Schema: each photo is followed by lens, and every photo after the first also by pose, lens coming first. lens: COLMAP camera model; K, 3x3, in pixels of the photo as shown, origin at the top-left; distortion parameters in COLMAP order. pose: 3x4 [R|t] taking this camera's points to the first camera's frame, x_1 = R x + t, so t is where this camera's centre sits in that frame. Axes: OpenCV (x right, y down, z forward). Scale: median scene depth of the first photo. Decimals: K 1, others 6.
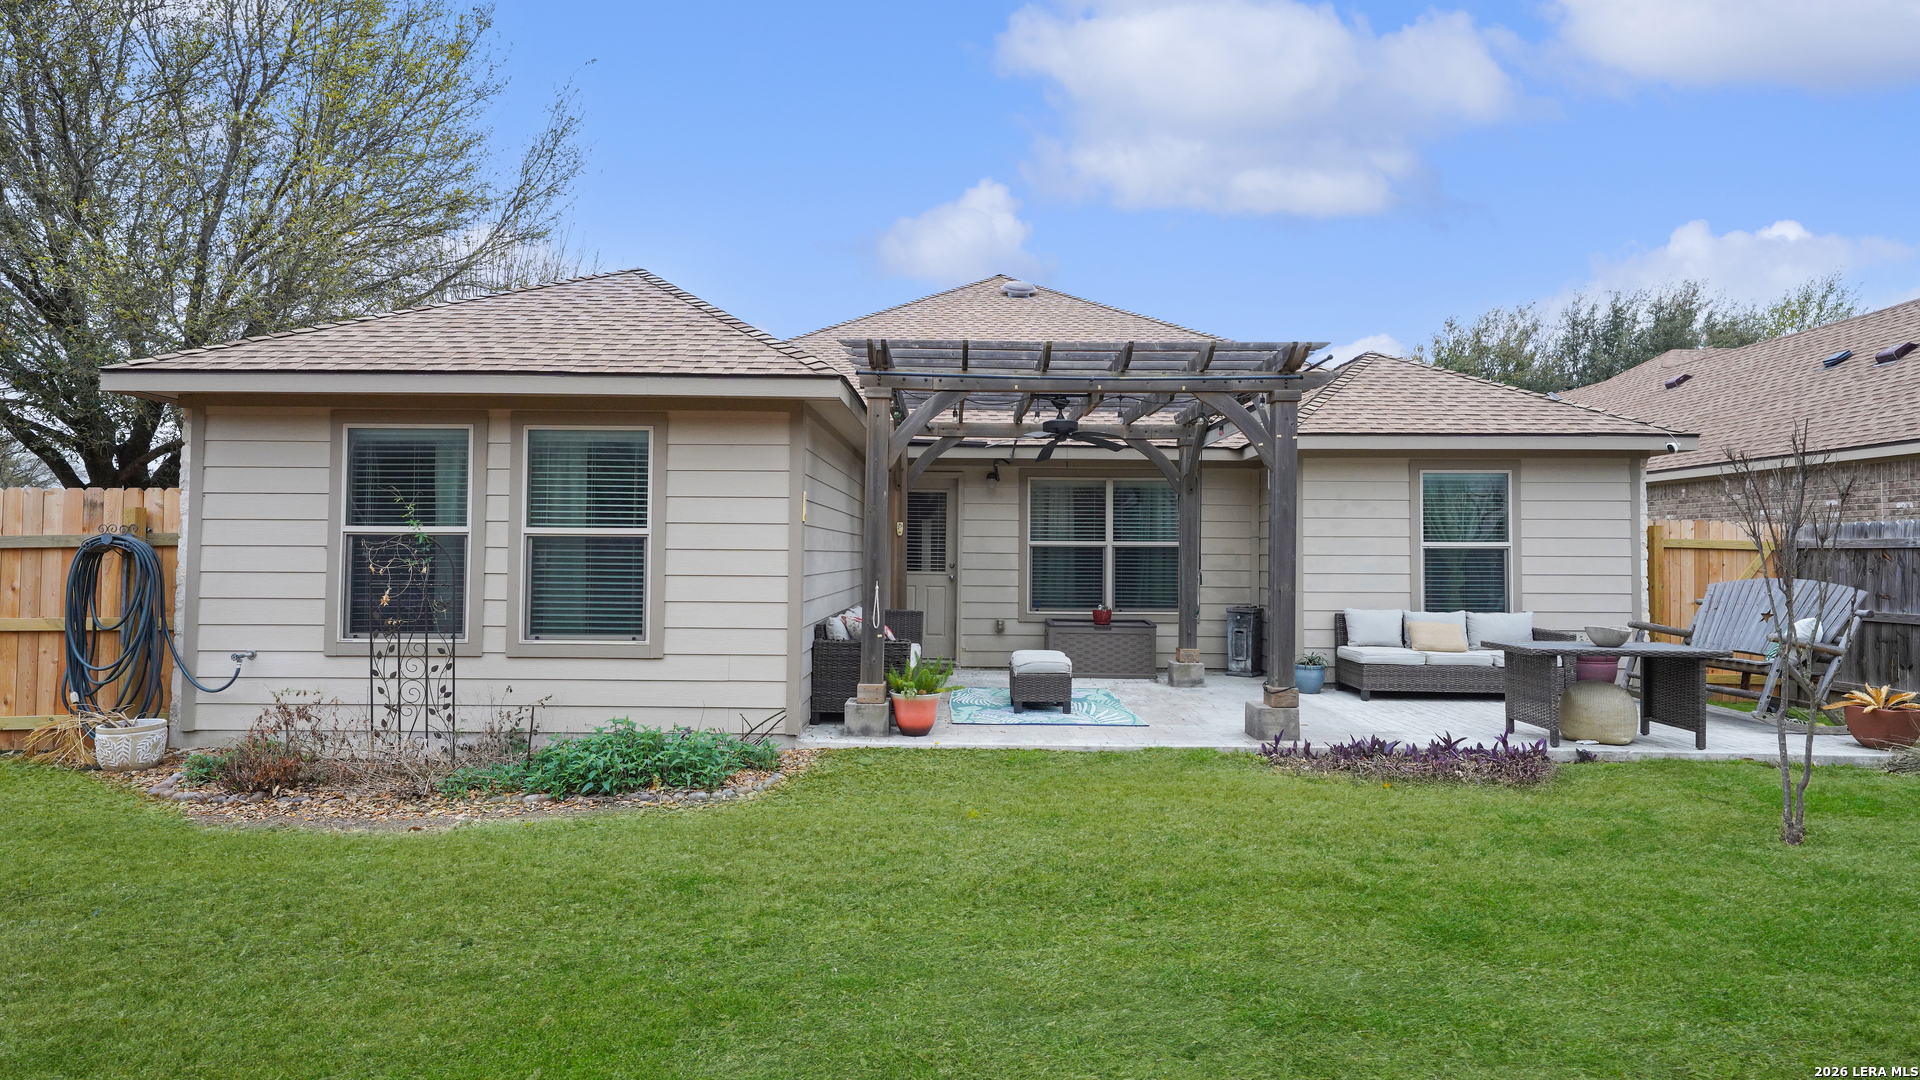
lens RADIAL K [[981.8, 0, 961.5], [0, 981.8, 547.4], [0, 0, 1]] dist [0.010904, -0.001431]
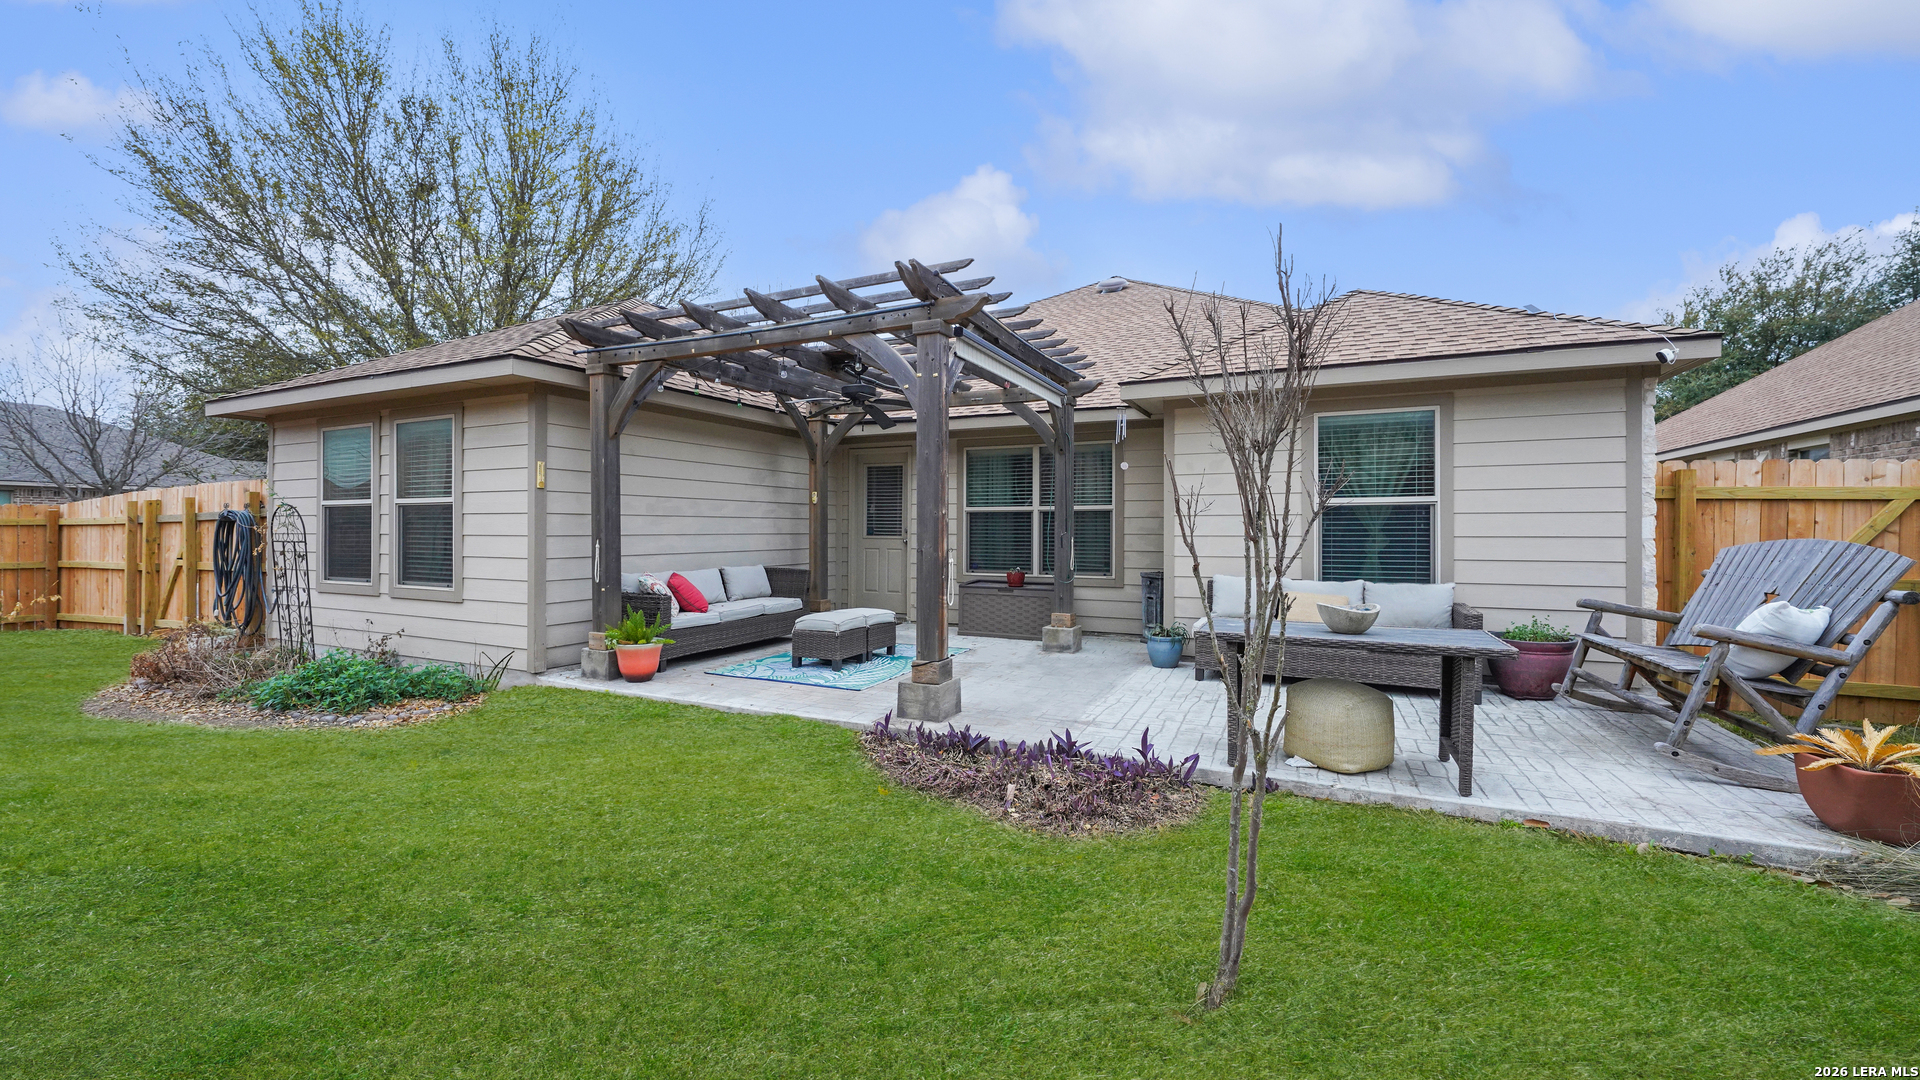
lens RADIAL K [[737.0, 0, 966.9], [0, 737.0, 542.4], [0, 0, 1]] dist [-0.011936, 0.001832]
pose [[0.912479, 0.001399, -0.409122, 0.451876], [0.008828, 0.999694, 0.023108, 0.015223], [0.409029, -0.024697, 0.912187, 0.296464]]
